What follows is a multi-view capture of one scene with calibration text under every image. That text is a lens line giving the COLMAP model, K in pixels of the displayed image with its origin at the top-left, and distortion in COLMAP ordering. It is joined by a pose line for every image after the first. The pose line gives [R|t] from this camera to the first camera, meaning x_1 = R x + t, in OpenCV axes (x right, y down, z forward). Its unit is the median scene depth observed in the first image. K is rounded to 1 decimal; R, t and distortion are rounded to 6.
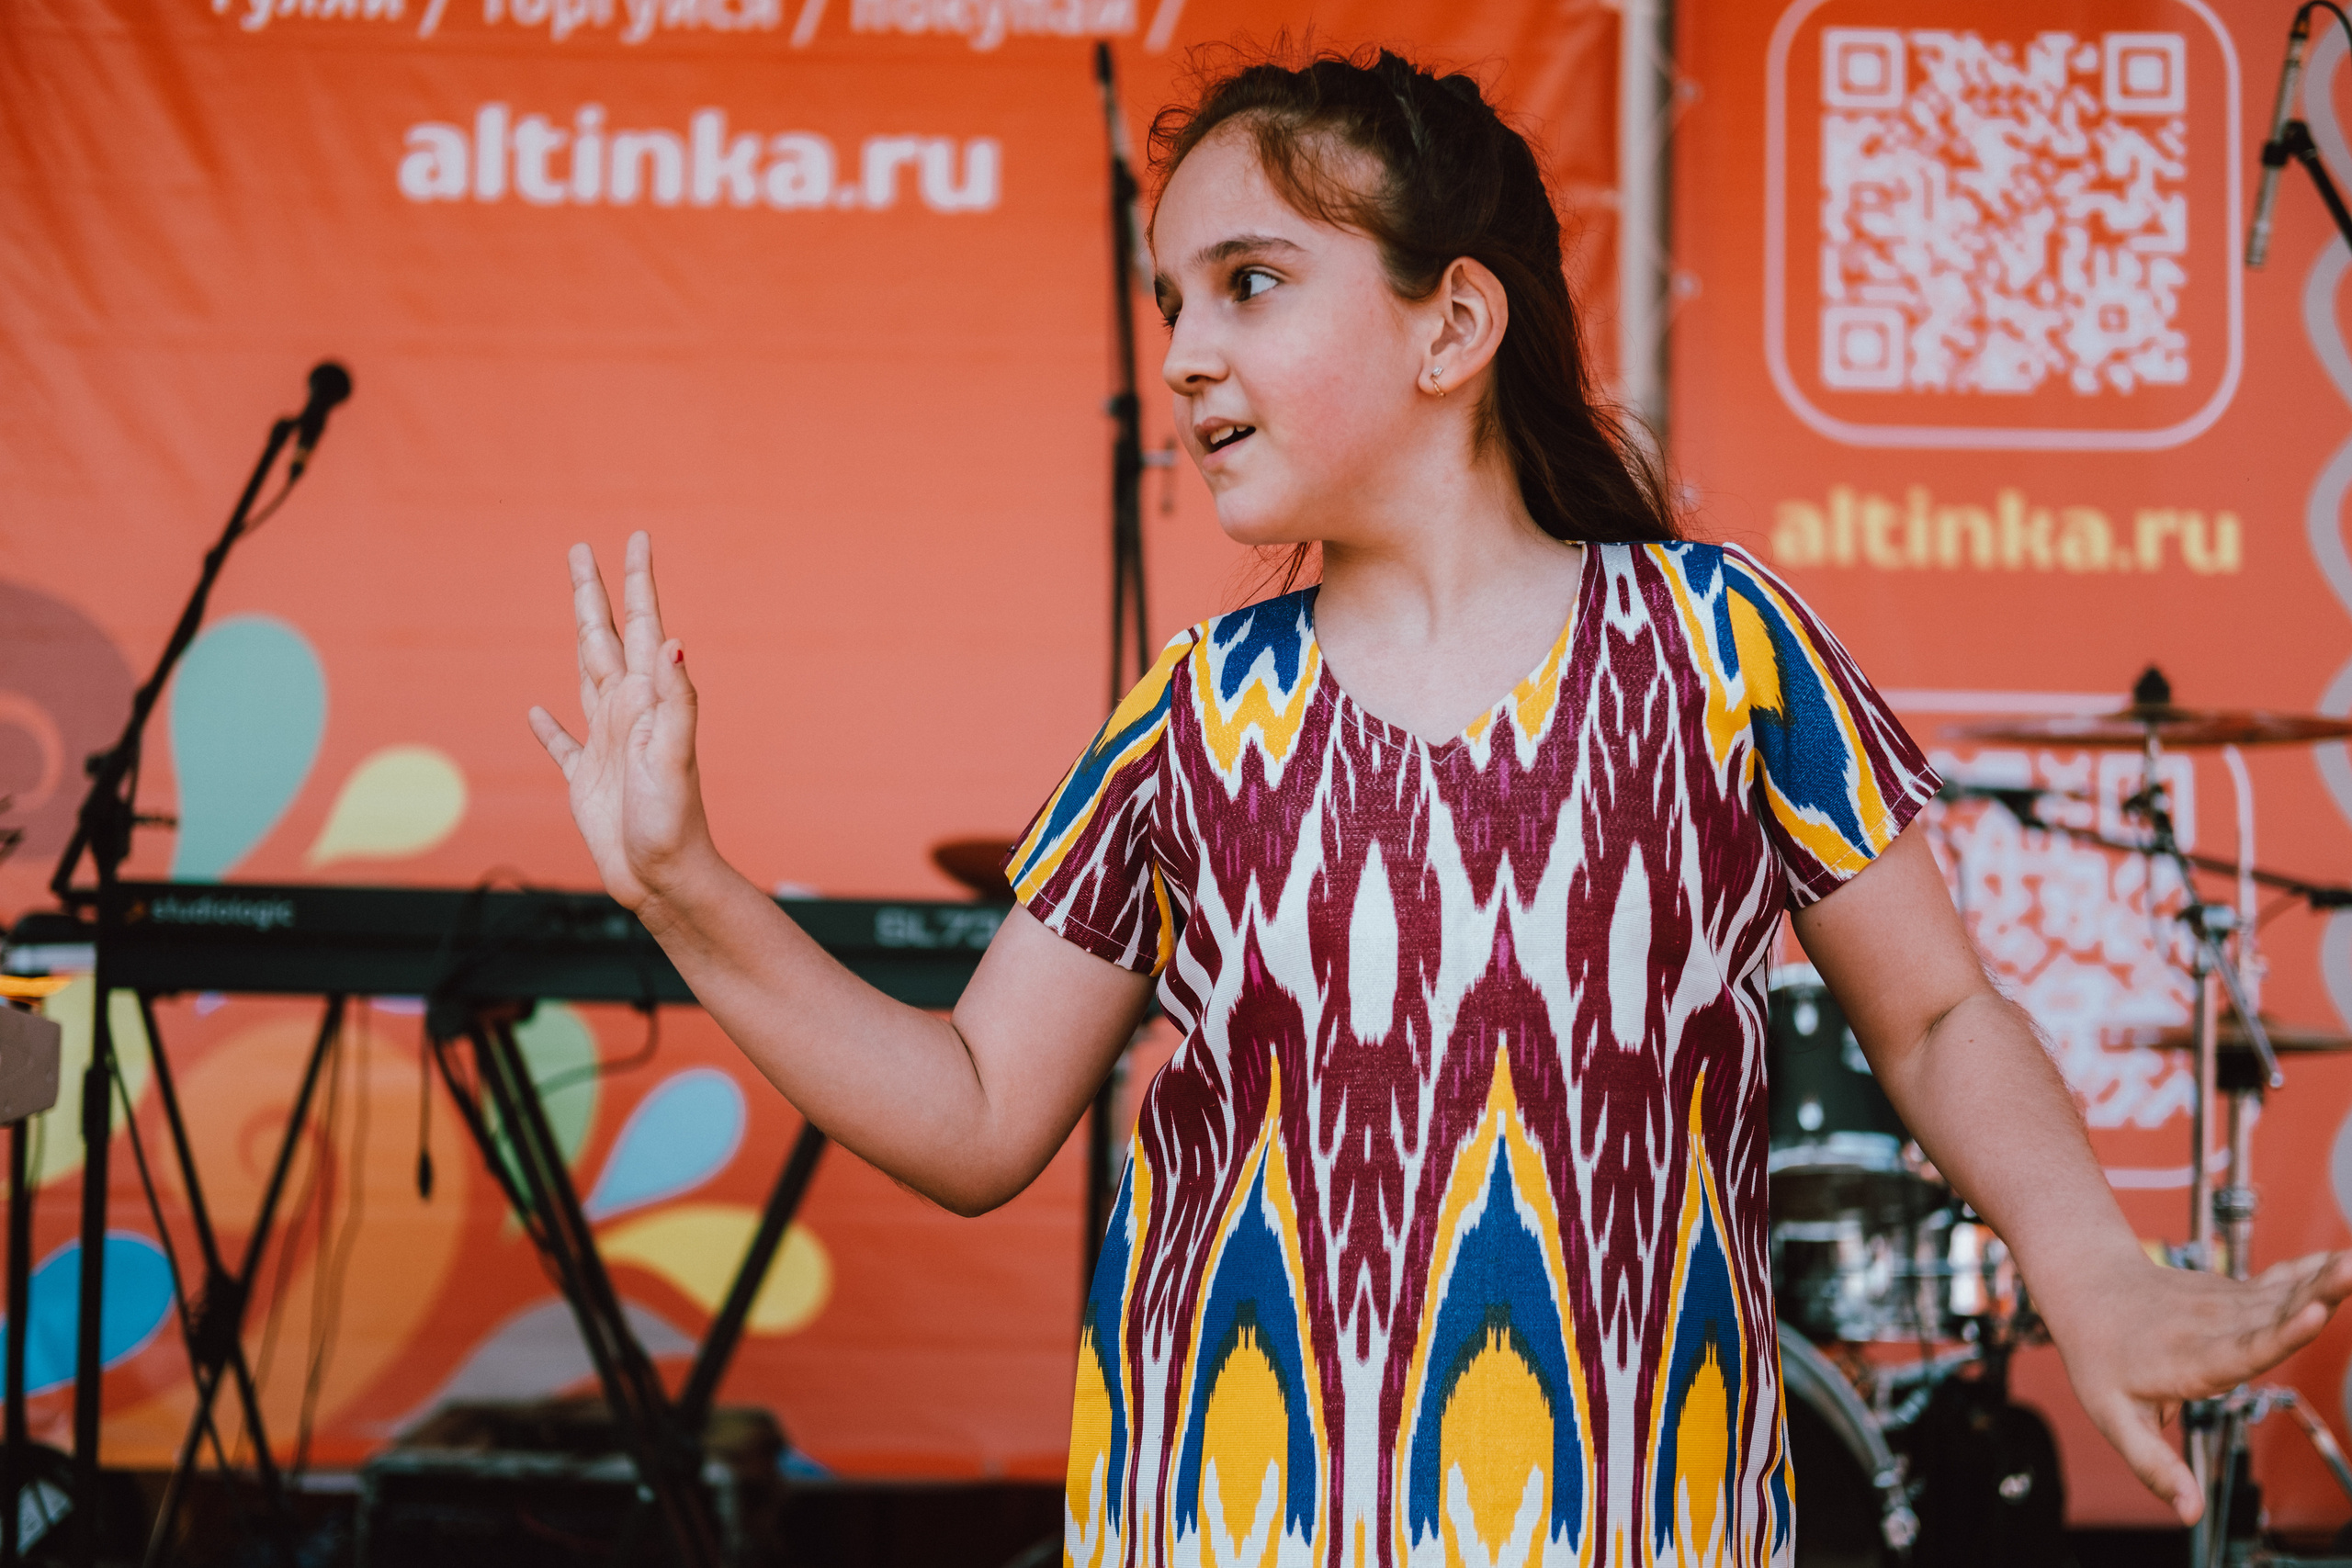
lens RADIAL K [[3702.7, 0, 1245.9], [0, 3702.7, 947.0], [0, 0, 1]] dist [0.070870, -0.229032]
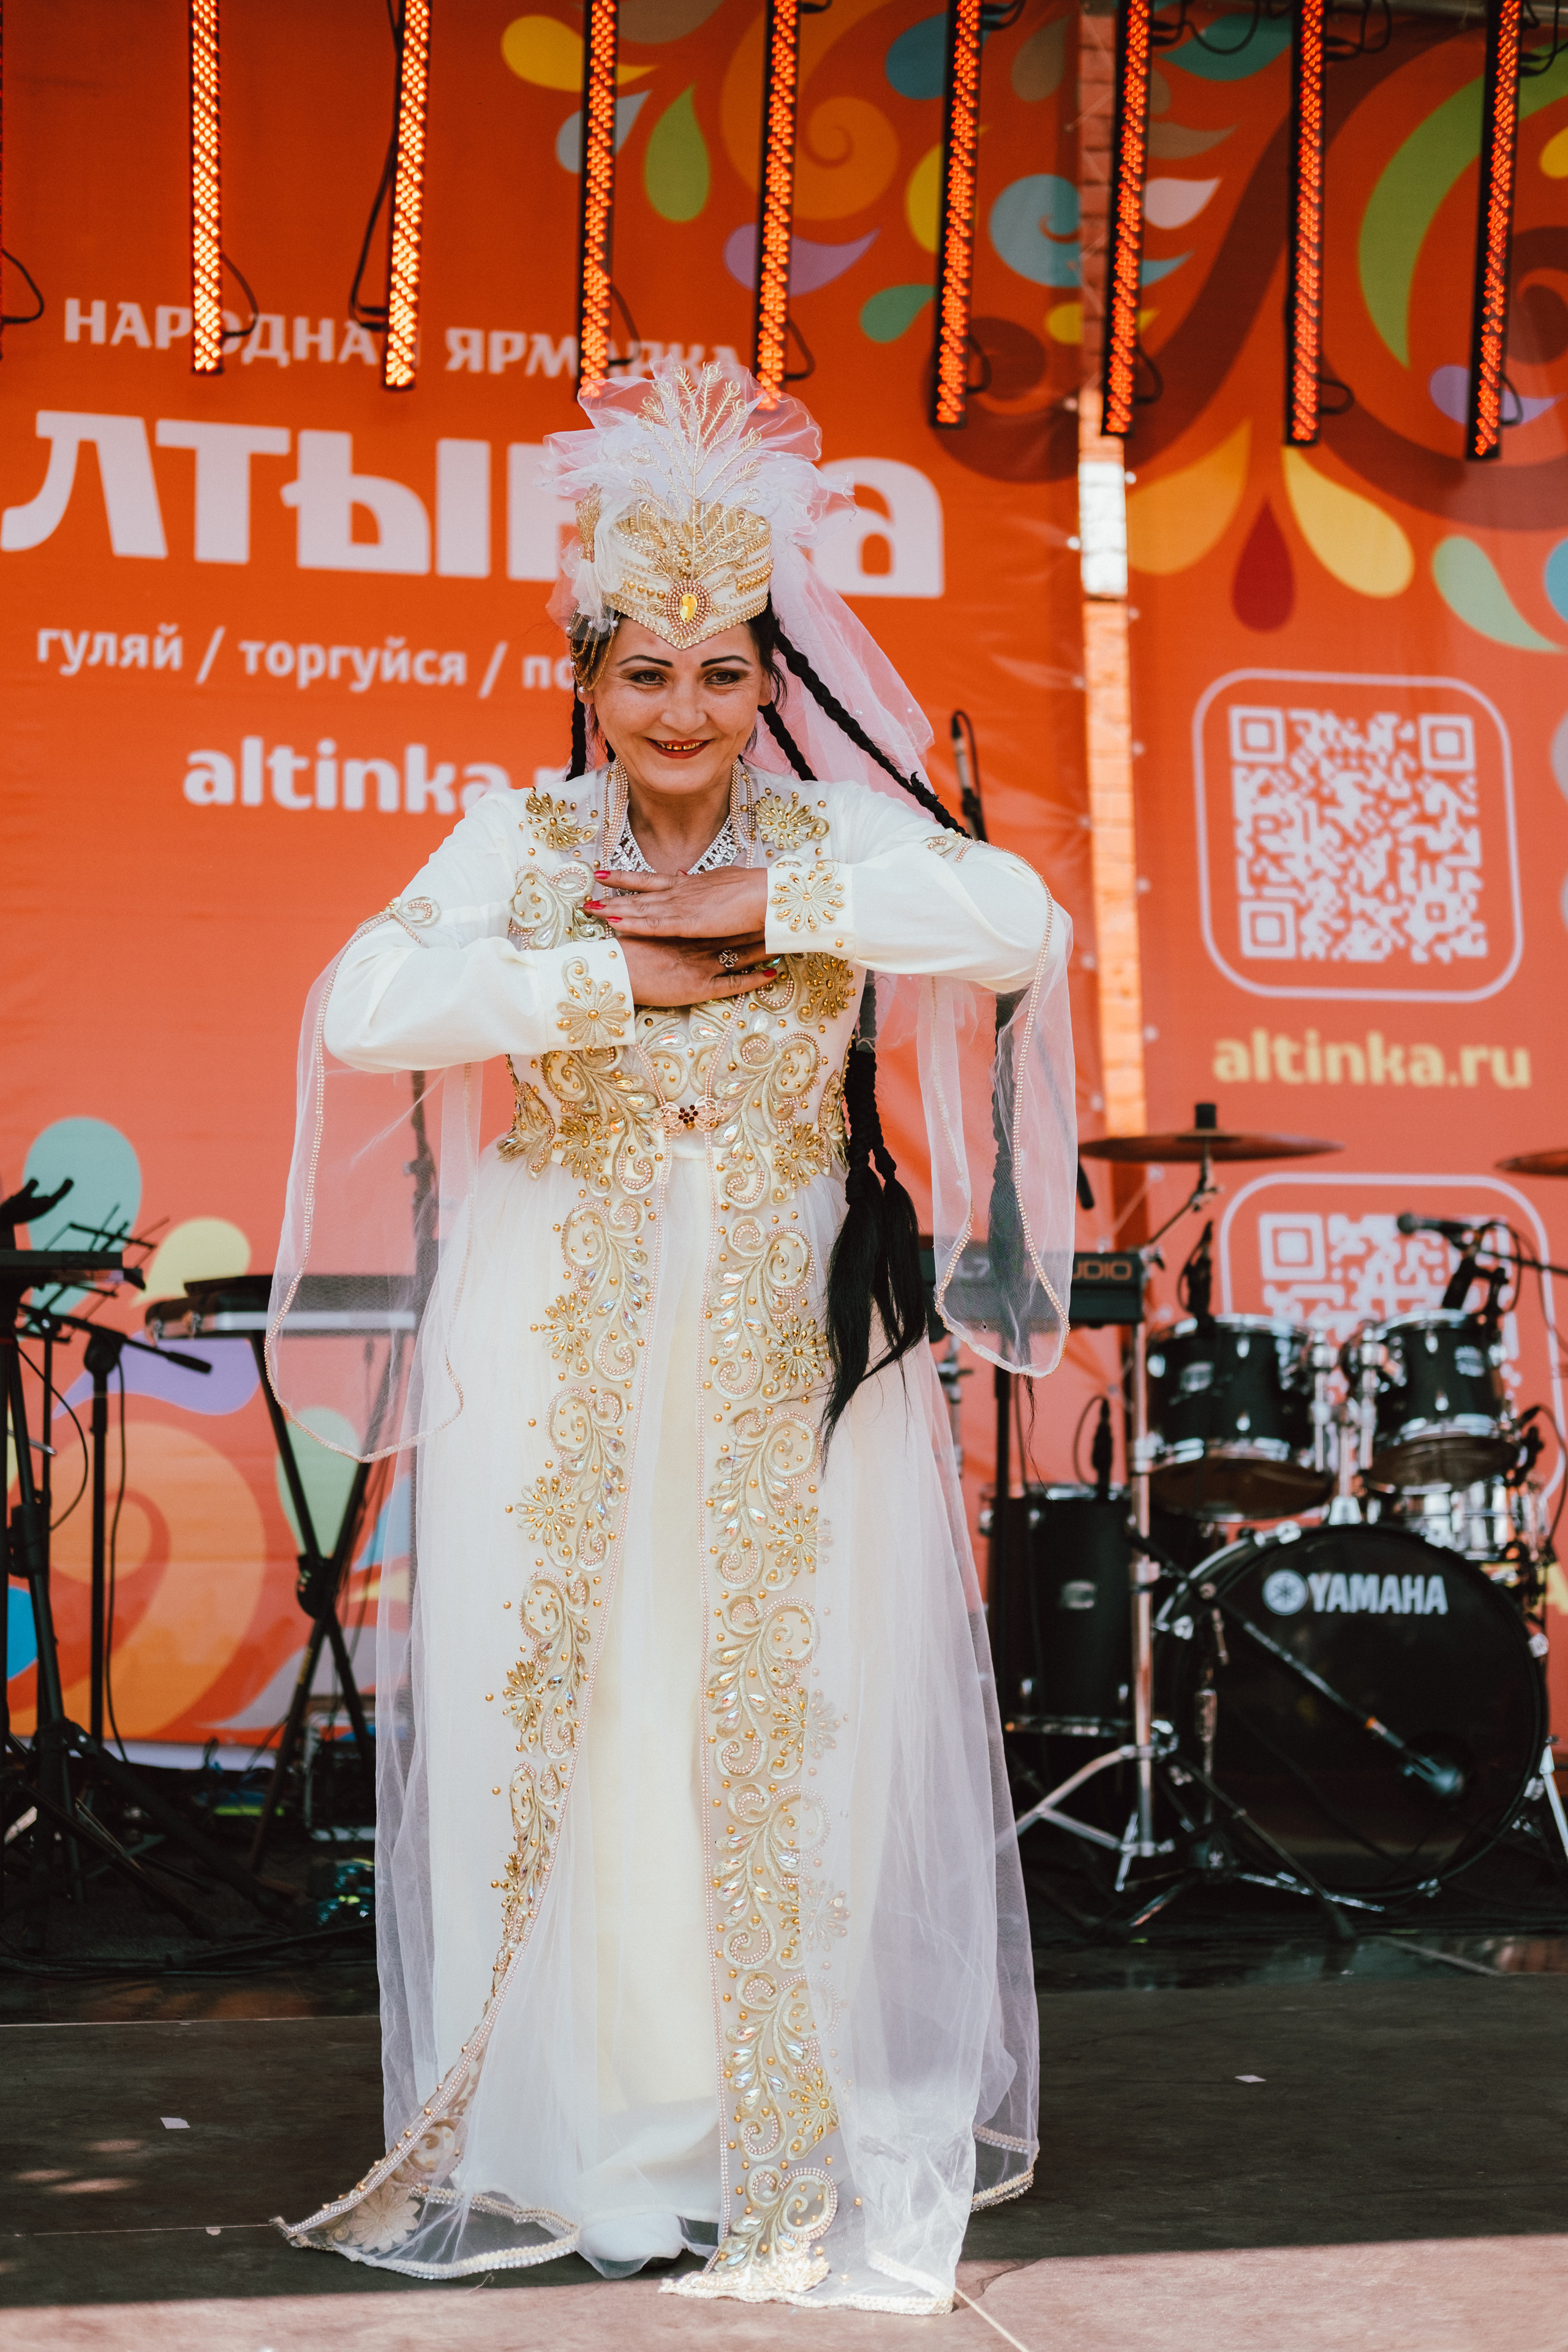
lens RADIAL K [[3782.9, 0, 938.2], [0, 3782.9, 1084.7], [0, 0, 1]] dist [0.047426, 0.009784]
pose [[0.974227, 0.002577, 0.225555, -0.274596], [0.026242, 0.991850, -0.124680, 0.070454], [-0.224038, 0.127386, 0.966219, -0.339023]]
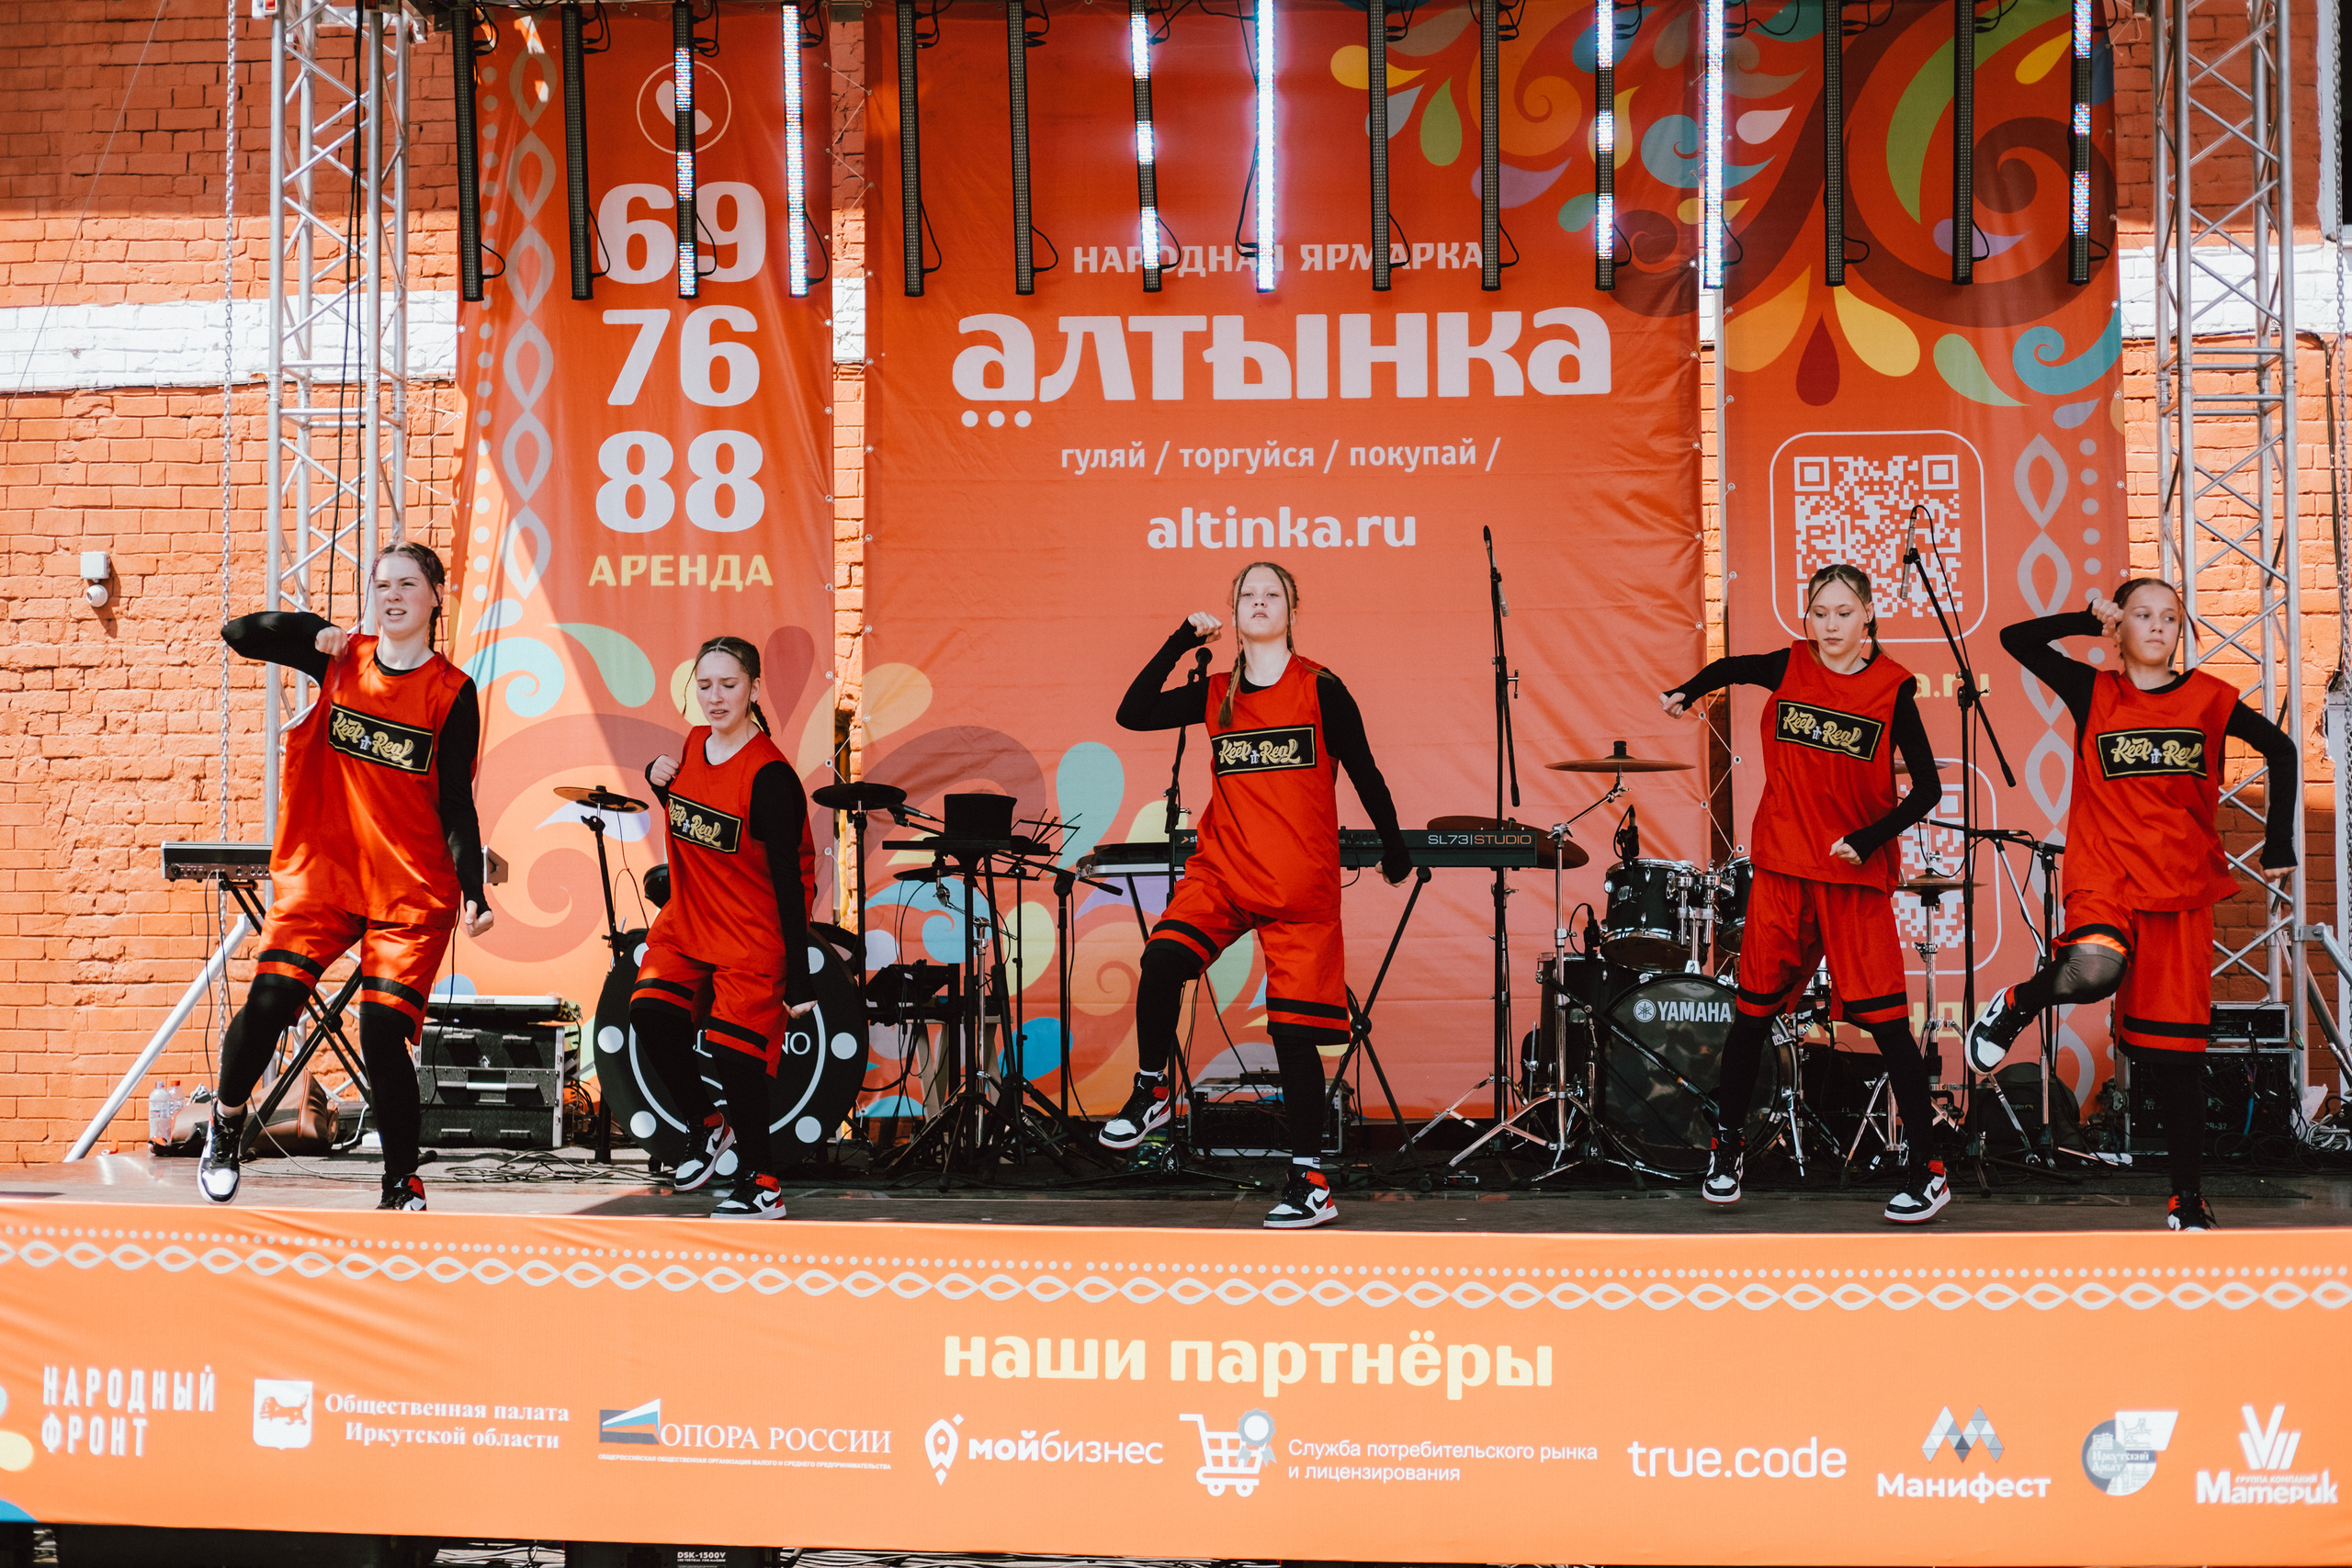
lens RADIAL K [[3702.7, 0, 1245.9], [0, 3702.7, 947.0], [0, 0, 1]] dist [0.070870, -0.229032]
pose [[0.998467, -0.022706, -0.050487, -0.064554], [0.021560, 0.999500, -0.023133, 0.088561], [0.050987, 0.022009, 0.998457, -1.212791]]
